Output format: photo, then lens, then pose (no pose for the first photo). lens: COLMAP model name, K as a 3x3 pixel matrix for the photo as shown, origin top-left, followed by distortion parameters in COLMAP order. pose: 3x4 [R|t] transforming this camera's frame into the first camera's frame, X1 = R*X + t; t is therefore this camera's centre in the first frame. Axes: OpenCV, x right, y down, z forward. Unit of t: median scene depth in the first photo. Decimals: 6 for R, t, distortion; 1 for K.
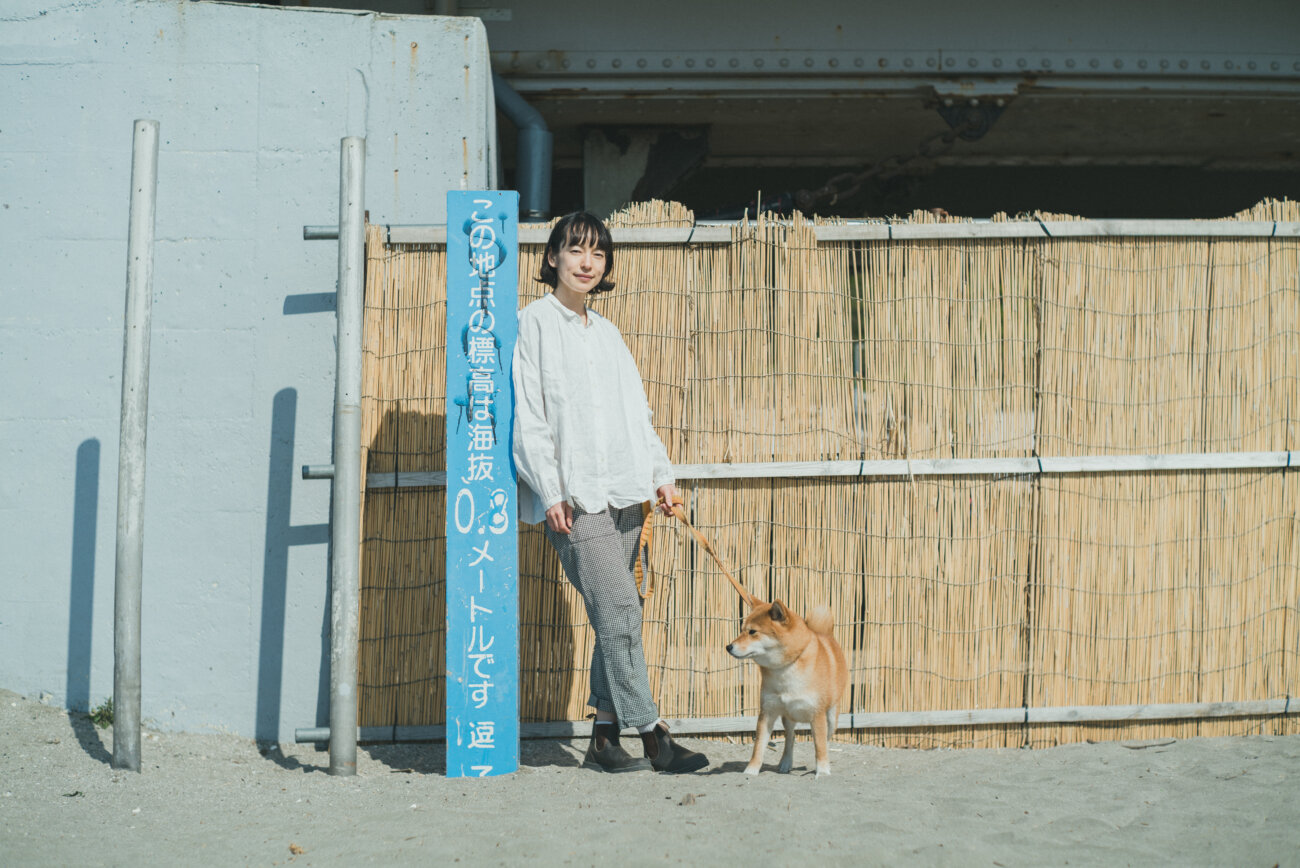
lens RADIAL K [[1841.9, 0, 650.0], [0, 1841.9, 434.0], [0, 0, 1]] dist [-0.007666, -0.502169]
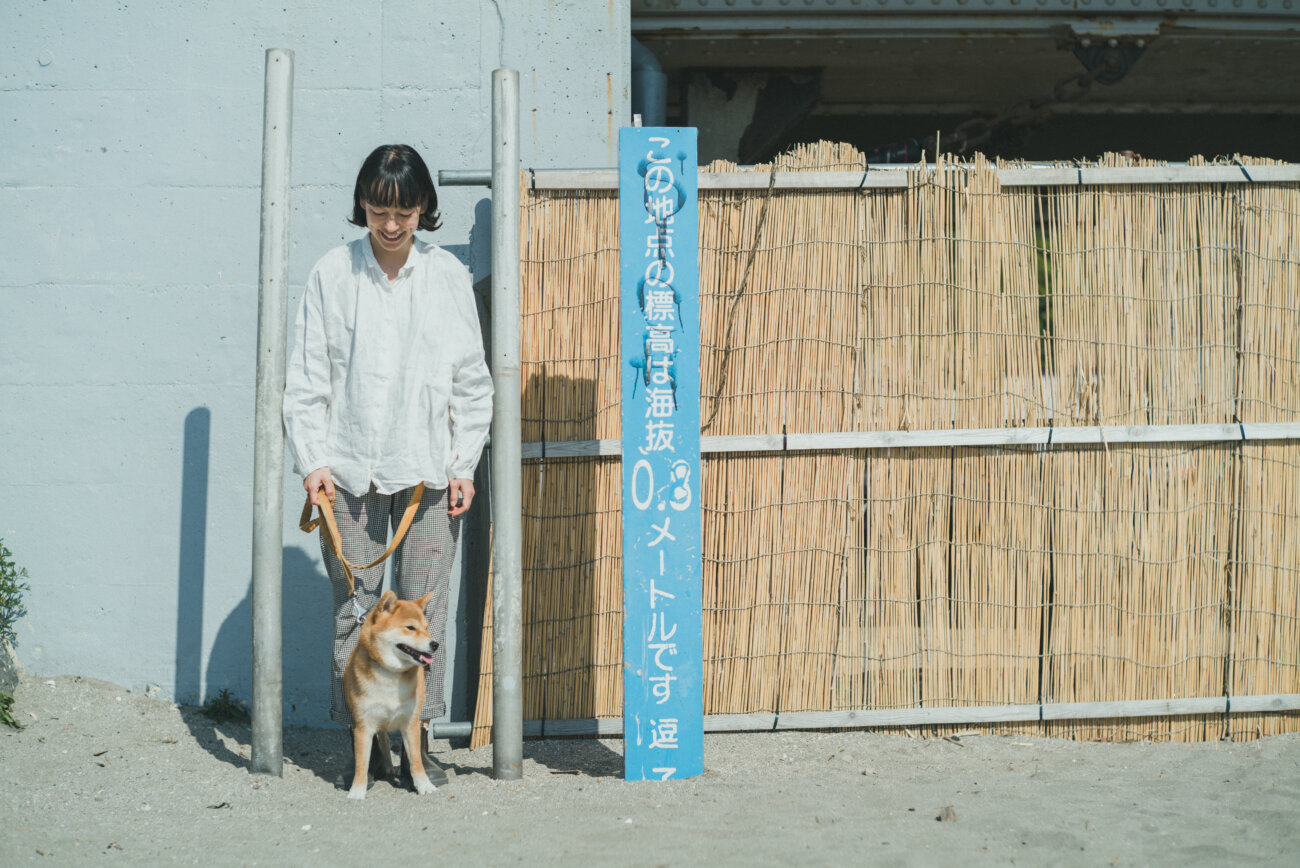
lens RADIAL K [[1869.3, 0, 650.0], [0, 1869.3, 434.0], [0, 0, 1]] dist [-0.002251, -0.537201]
pose [[0.999991, -0.002560, -0.003270, -0.080135], [0.002619, 0.999833, 0.018080, 0.000507], [0.003223, -0.018089, 0.999831, 0.075683]]
